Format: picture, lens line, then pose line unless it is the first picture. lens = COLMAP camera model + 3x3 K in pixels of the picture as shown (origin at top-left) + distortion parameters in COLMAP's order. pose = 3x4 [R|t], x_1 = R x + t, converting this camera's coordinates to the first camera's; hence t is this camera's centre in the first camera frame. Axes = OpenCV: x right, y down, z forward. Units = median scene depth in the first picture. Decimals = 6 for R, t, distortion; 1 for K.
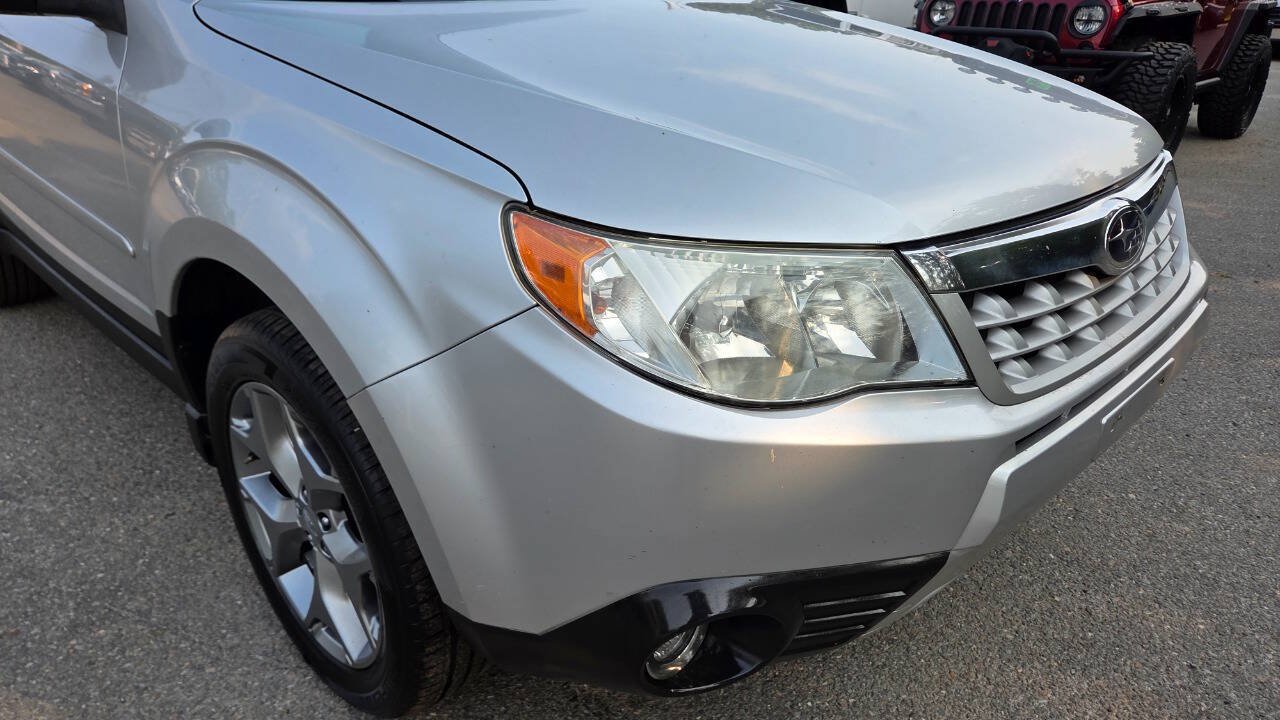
lens RADIAL K [[850.9, 0, 638.7], [0, 850.9, 395.9], [0, 0, 1]] dist [0.044959, -0.048523]
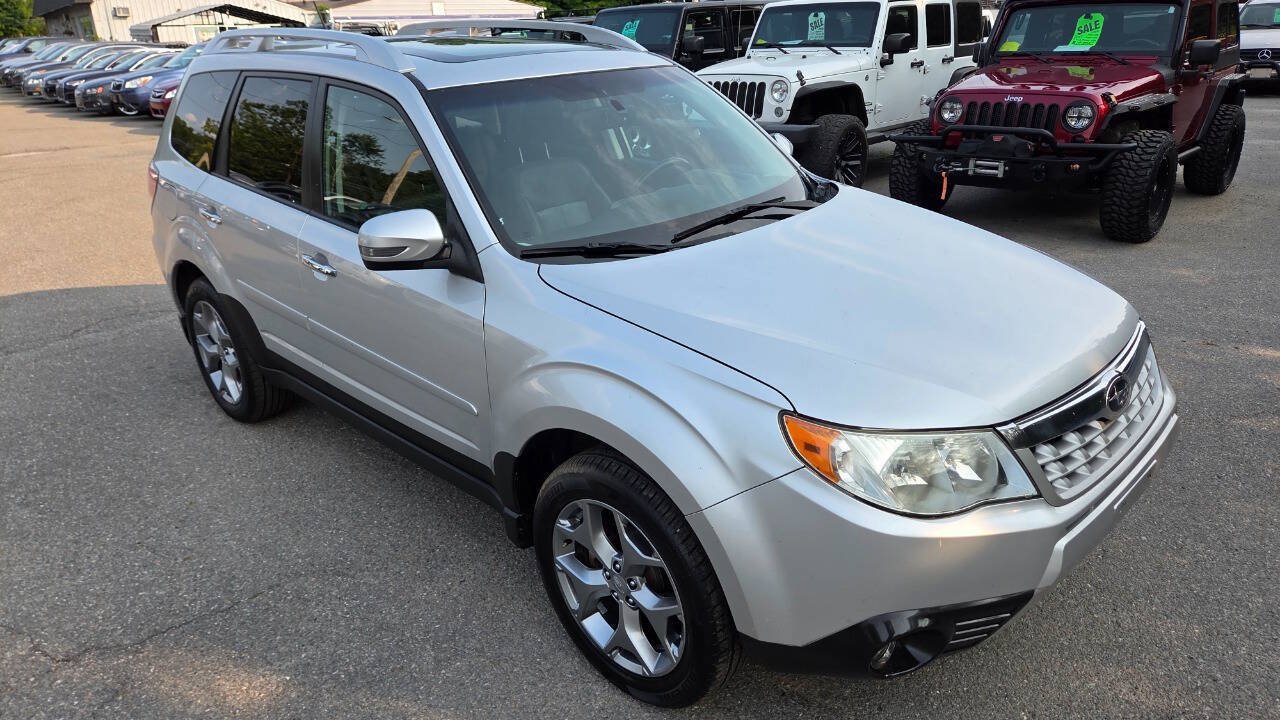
lens RADIAL K [[856.2, 0, 634.4], [0, 856.2, 368.6], [0, 0, 1]] dist [0.074817, -0.078110]
pose [[0.998788, -0.047646, -0.012326, -0.372365], [0.046665, 0.996428, -0.070385, -0.165839], [0.015636, 0.069724, 0.997444, -0.747926]]
